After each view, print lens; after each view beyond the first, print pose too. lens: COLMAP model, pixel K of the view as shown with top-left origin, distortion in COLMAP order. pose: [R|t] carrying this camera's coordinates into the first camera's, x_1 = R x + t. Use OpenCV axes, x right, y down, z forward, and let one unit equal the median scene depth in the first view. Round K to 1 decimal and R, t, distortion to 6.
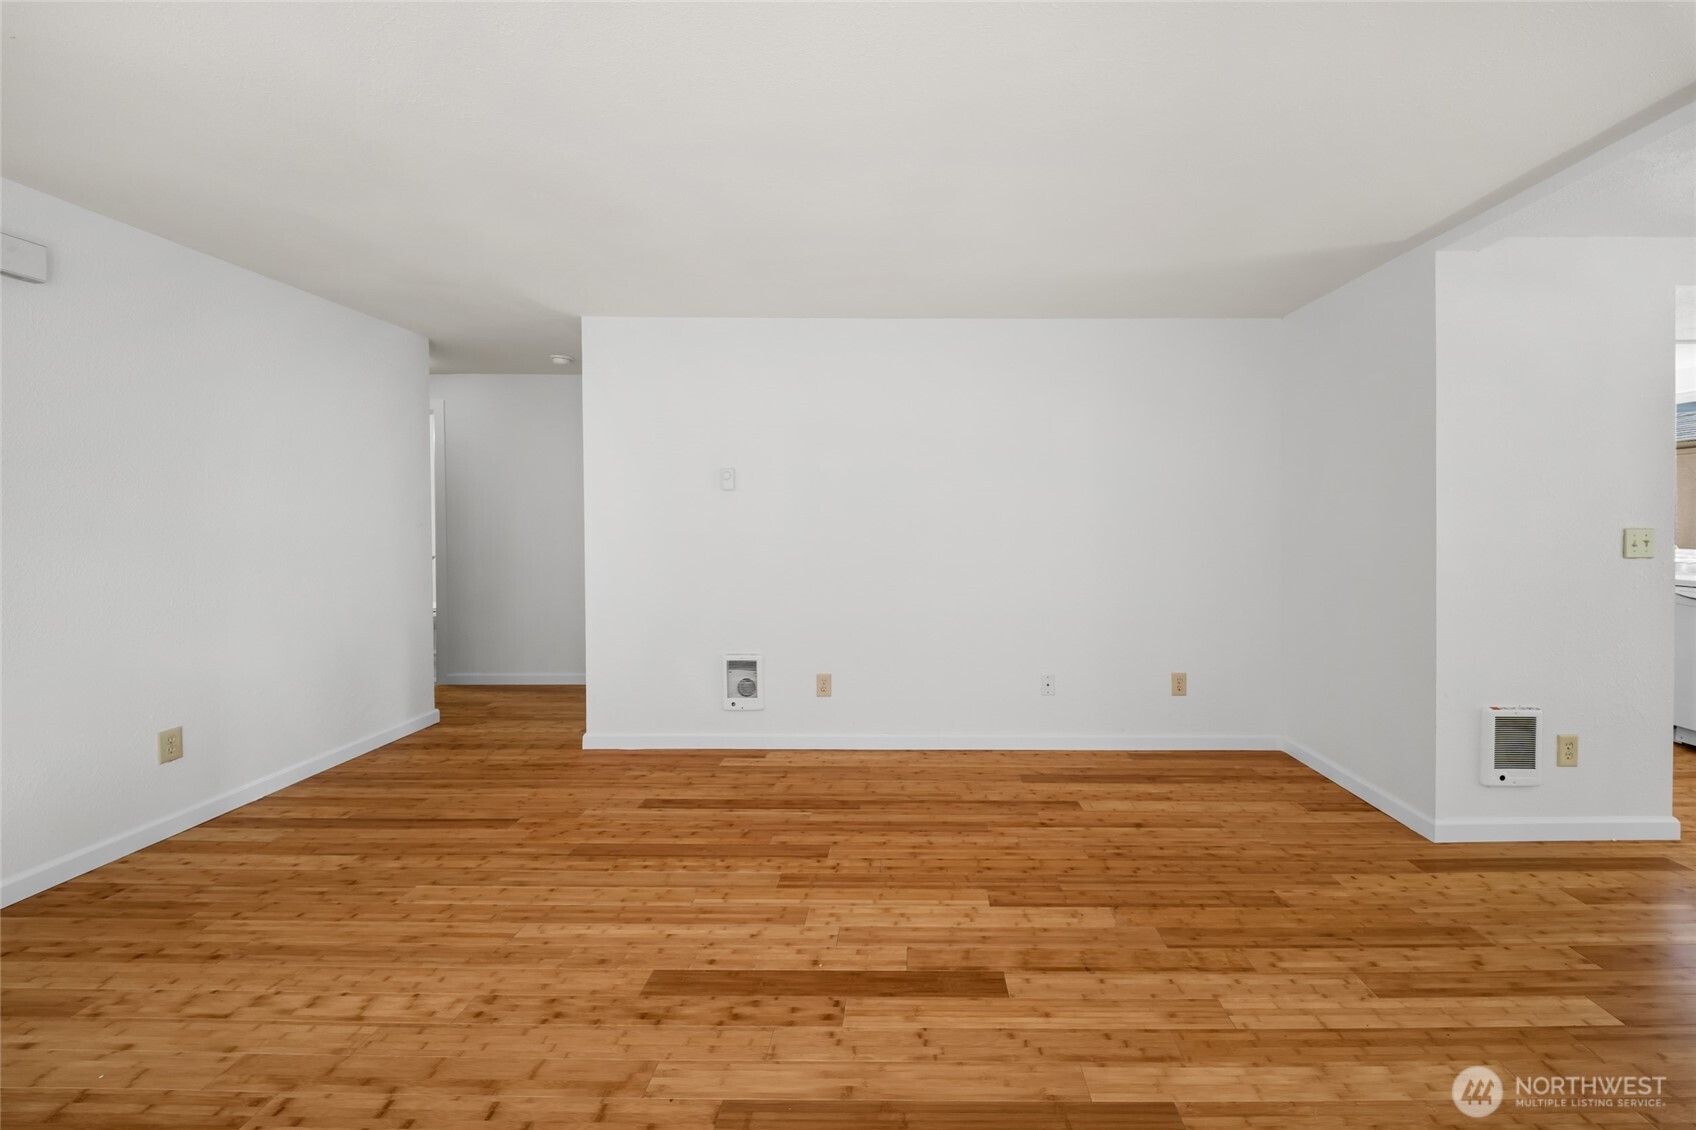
lens RADIAL K [[618.8, 0, 884.8], [0, 618.8, 521.2], [0, 0, 1]] dist [0.002612, -0.002874]
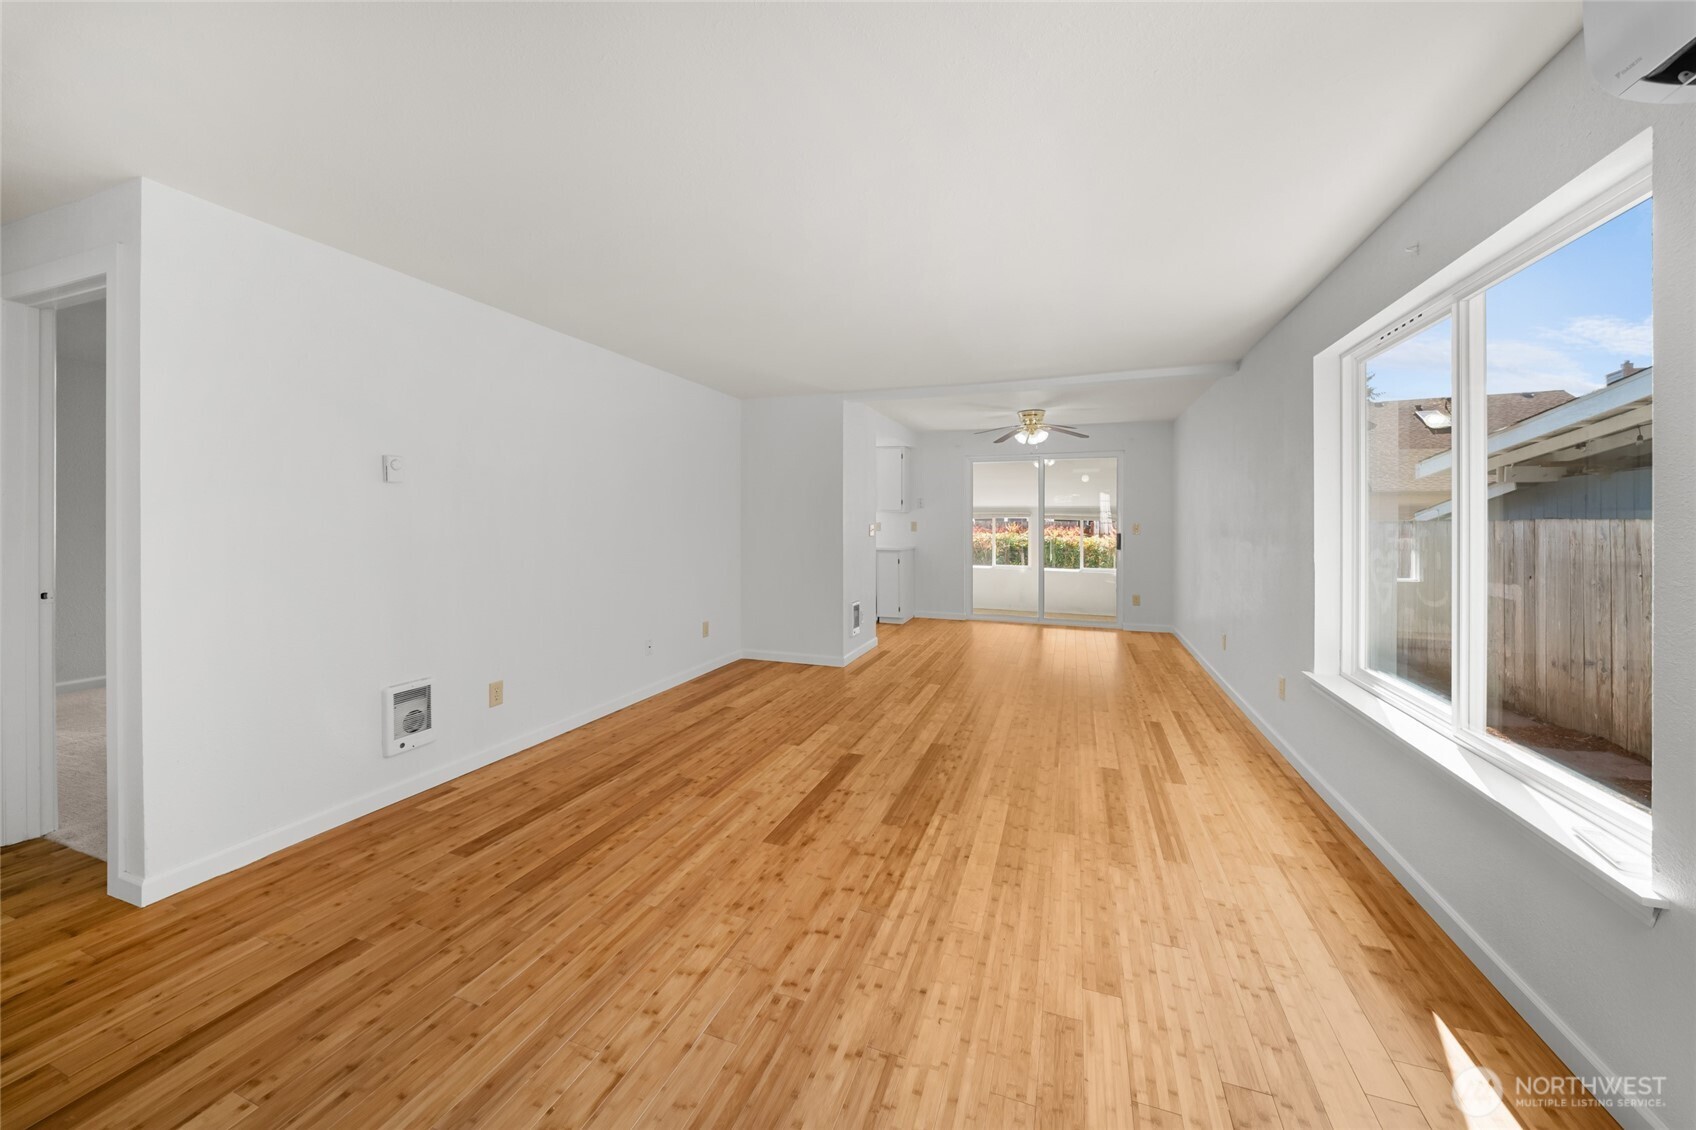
lens RADIAL K [[604.0, 0, 849.7], [0, 604.0, 515.2], [0, 0, 1]] dist [-0.007800, -0.000502]
pose [[0.341216, 0.008846, 0.939943, -1.181694], [0.000444, 0.999954, -0.009572, -0.000835], [-0.939985, 0.003683, 0.341196, 0.256430]]
